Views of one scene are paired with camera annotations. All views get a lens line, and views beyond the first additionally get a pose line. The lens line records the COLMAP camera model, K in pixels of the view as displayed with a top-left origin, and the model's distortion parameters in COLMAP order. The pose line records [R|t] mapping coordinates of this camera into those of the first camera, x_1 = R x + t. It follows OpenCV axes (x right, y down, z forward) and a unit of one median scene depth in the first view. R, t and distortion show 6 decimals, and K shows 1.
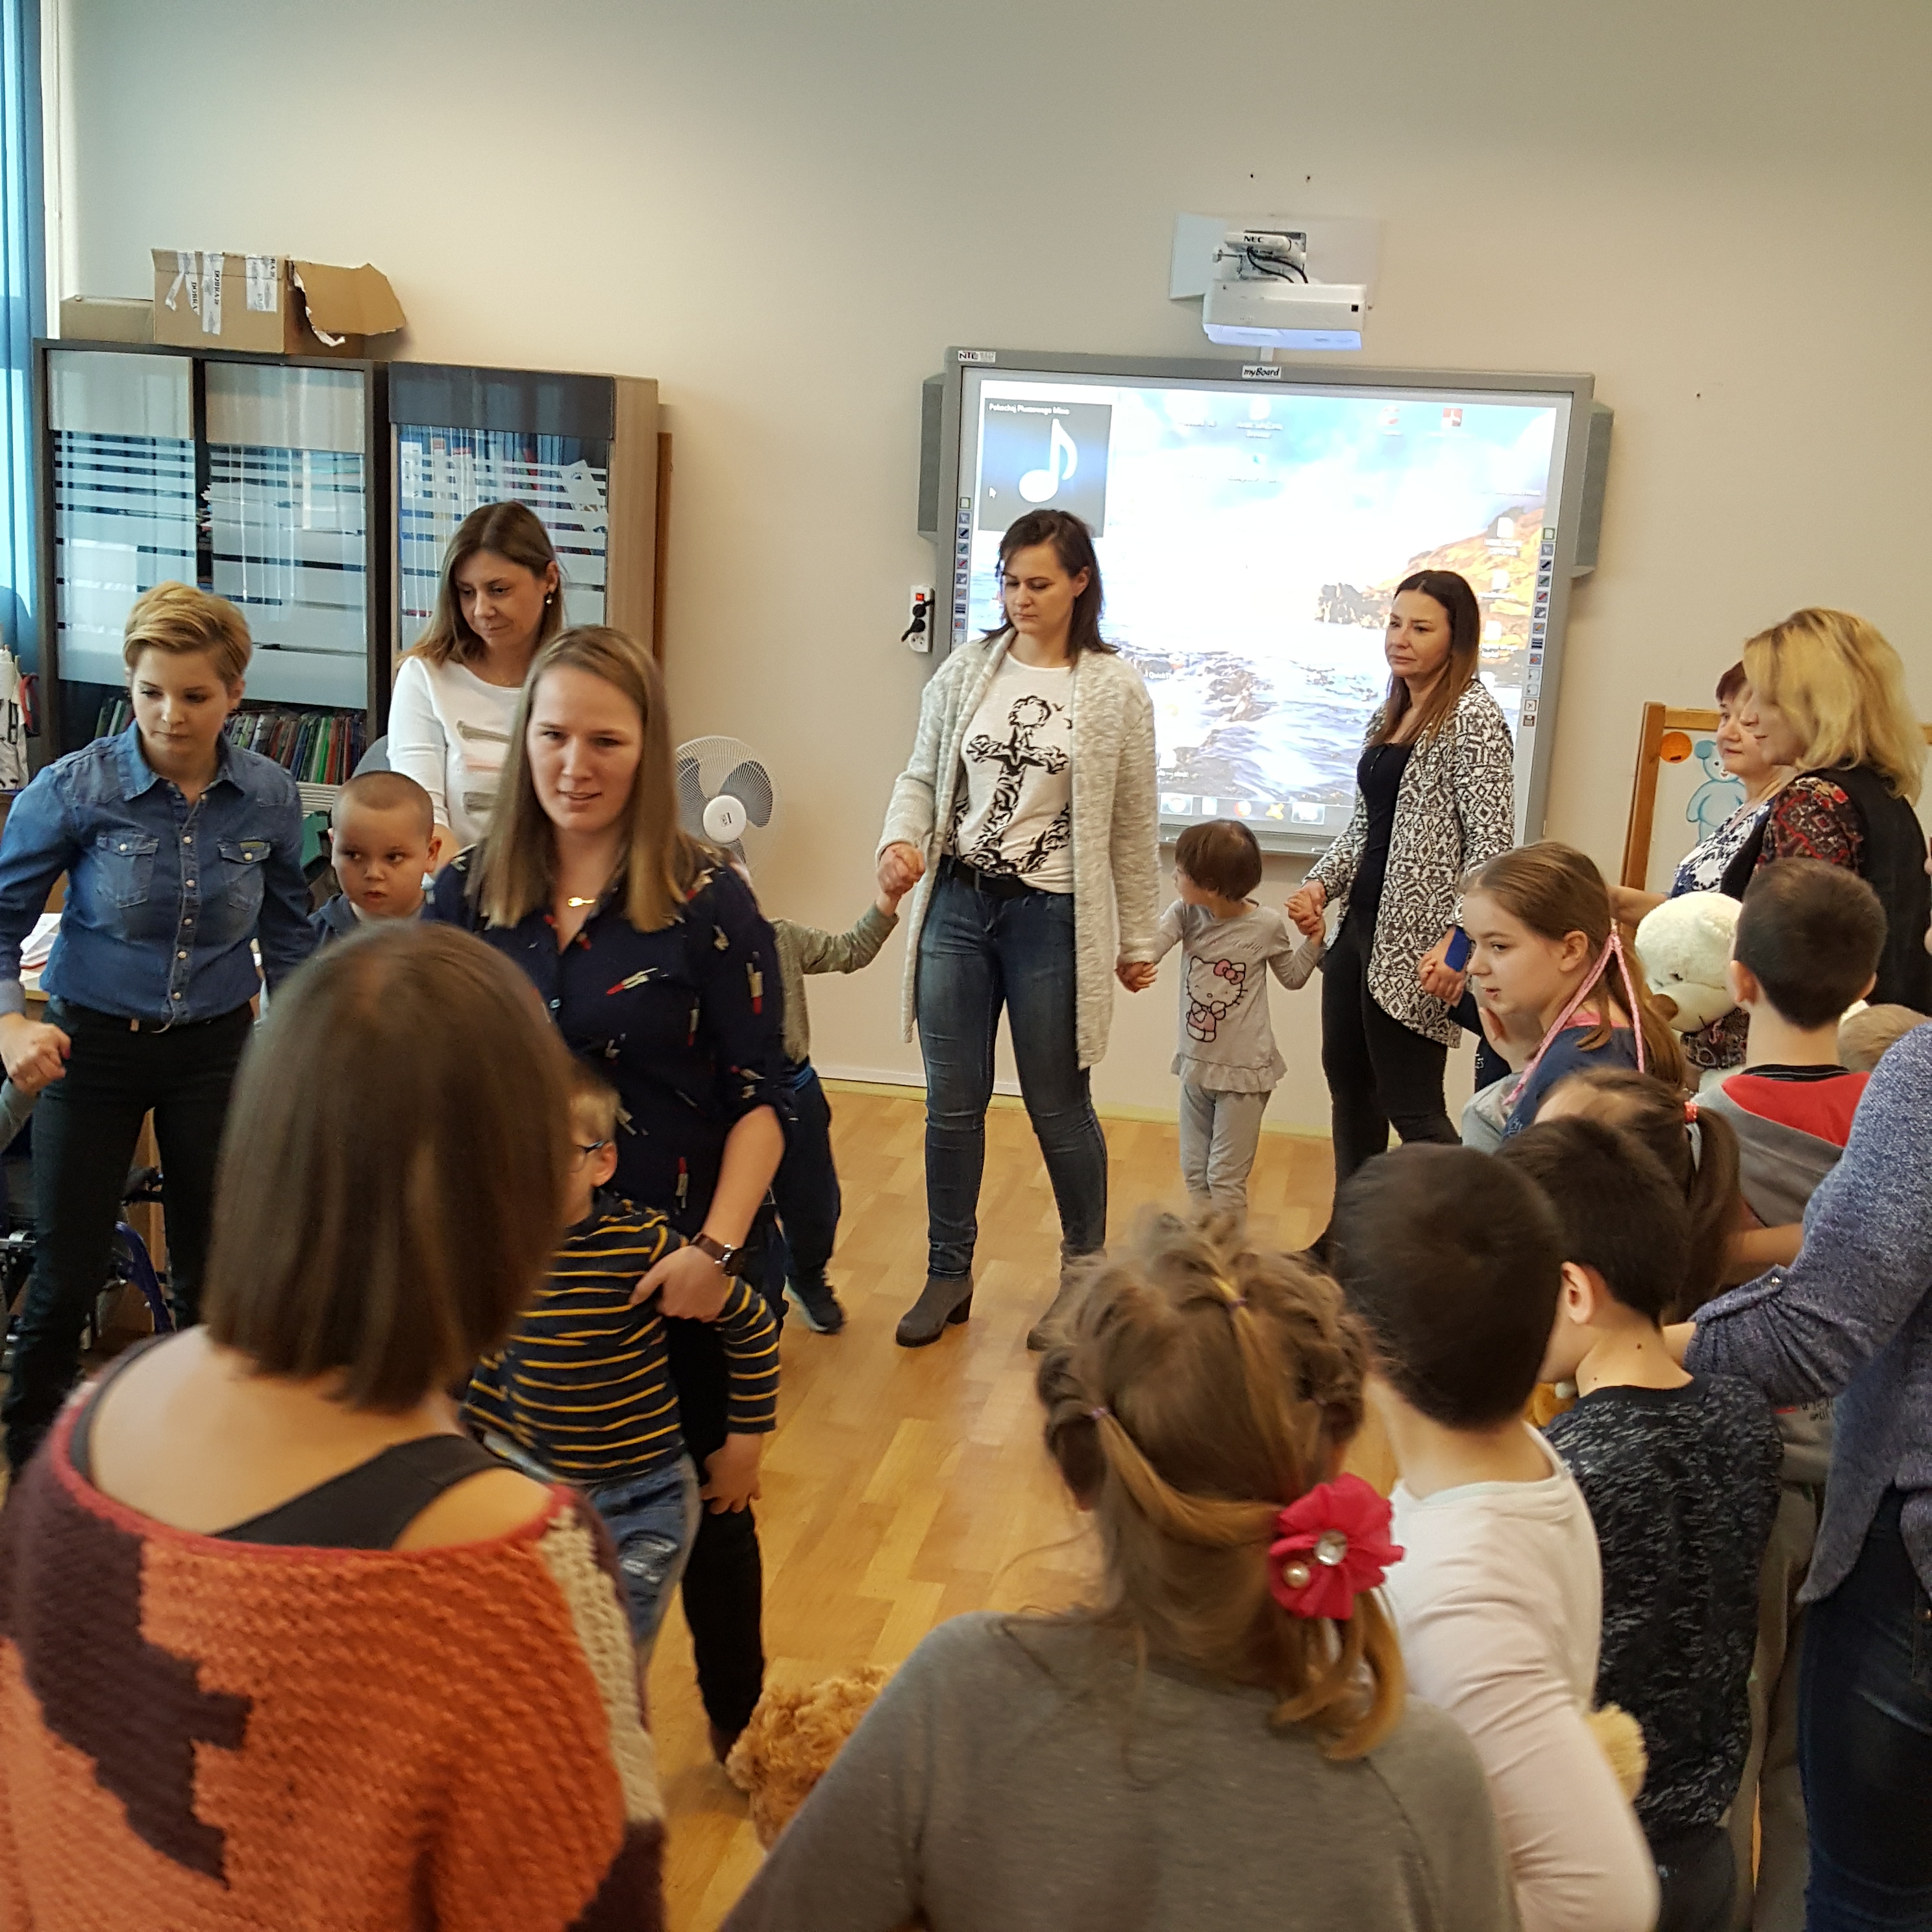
lens RADIAL K [[2550.5, 0, 995.2], [0, 2550.5, 972.0], [0, 0, 1]] dist [0.325237, -1.038126]
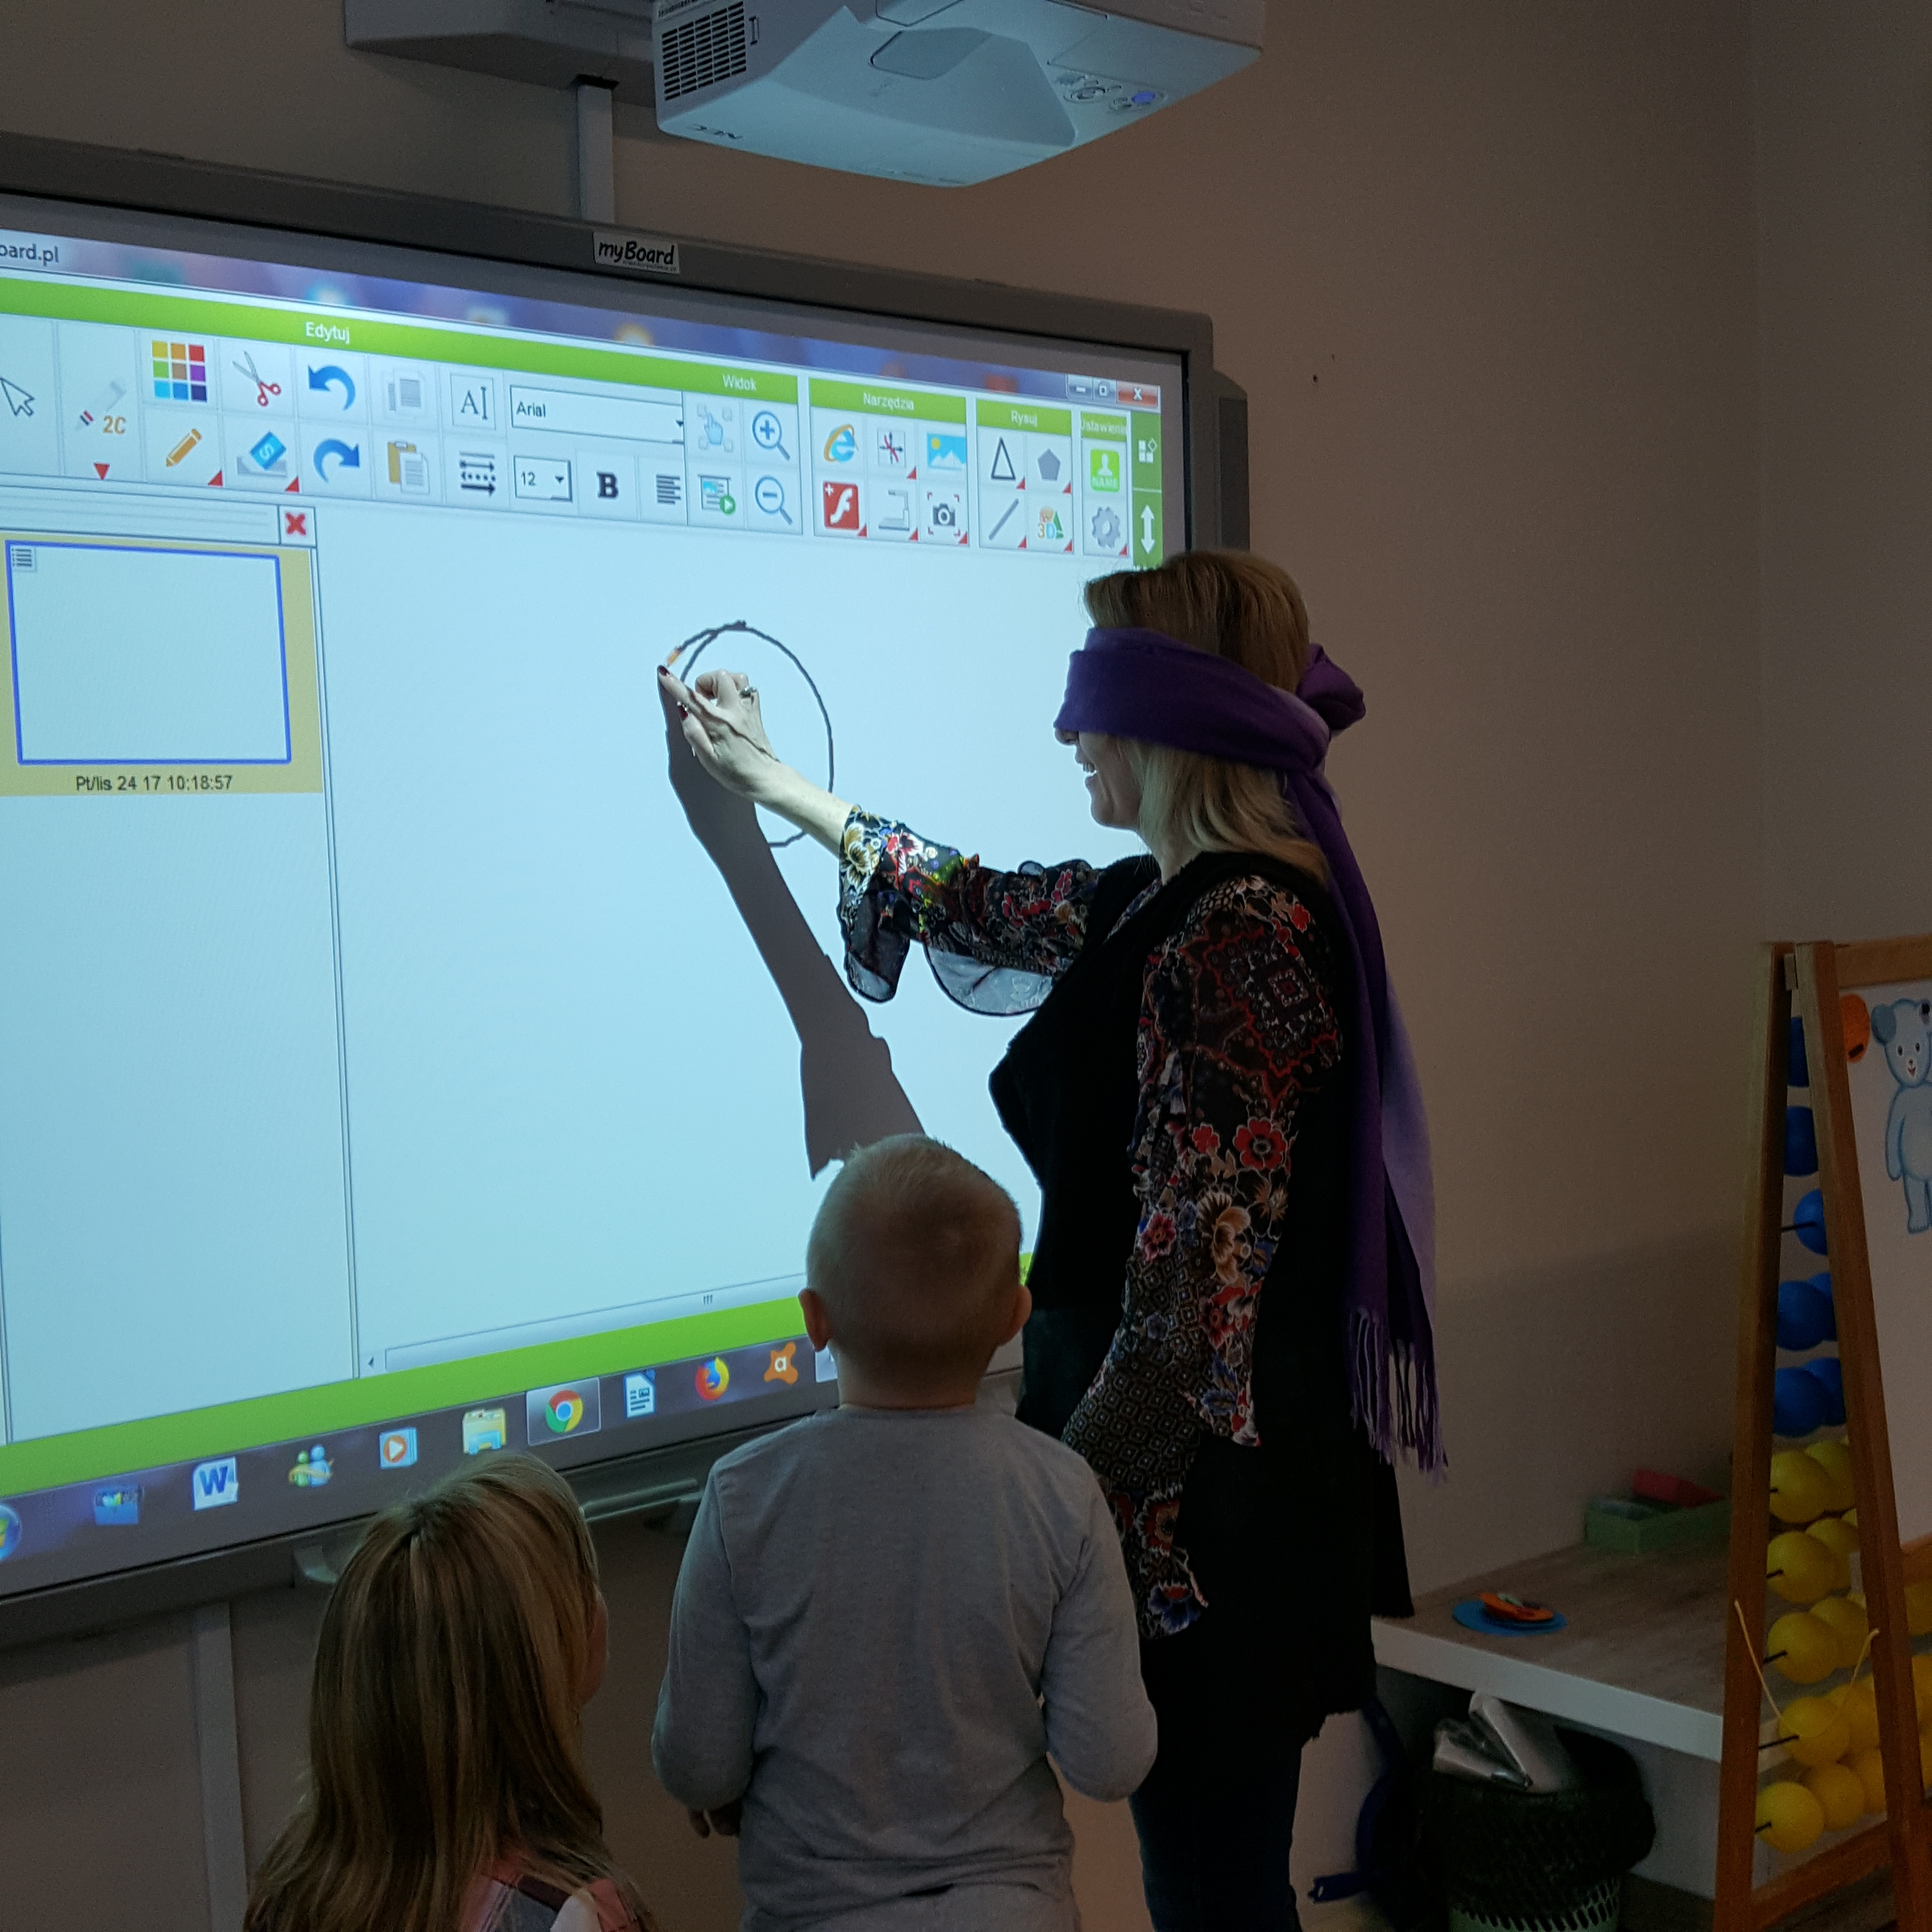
lens RADIAL K [[2609.6, 0, 967.1], [0, 2609.6, 1009.8], [0, 0, 1]] dist [0.317256, -0.873143]
pose [[0.624440, -0.124857, 0.771029, -0.181206], [0.234995, 0.971436, -0.033008, -0.099799], [-0.744884, 0.201799, 0.635944, 0.739165]]
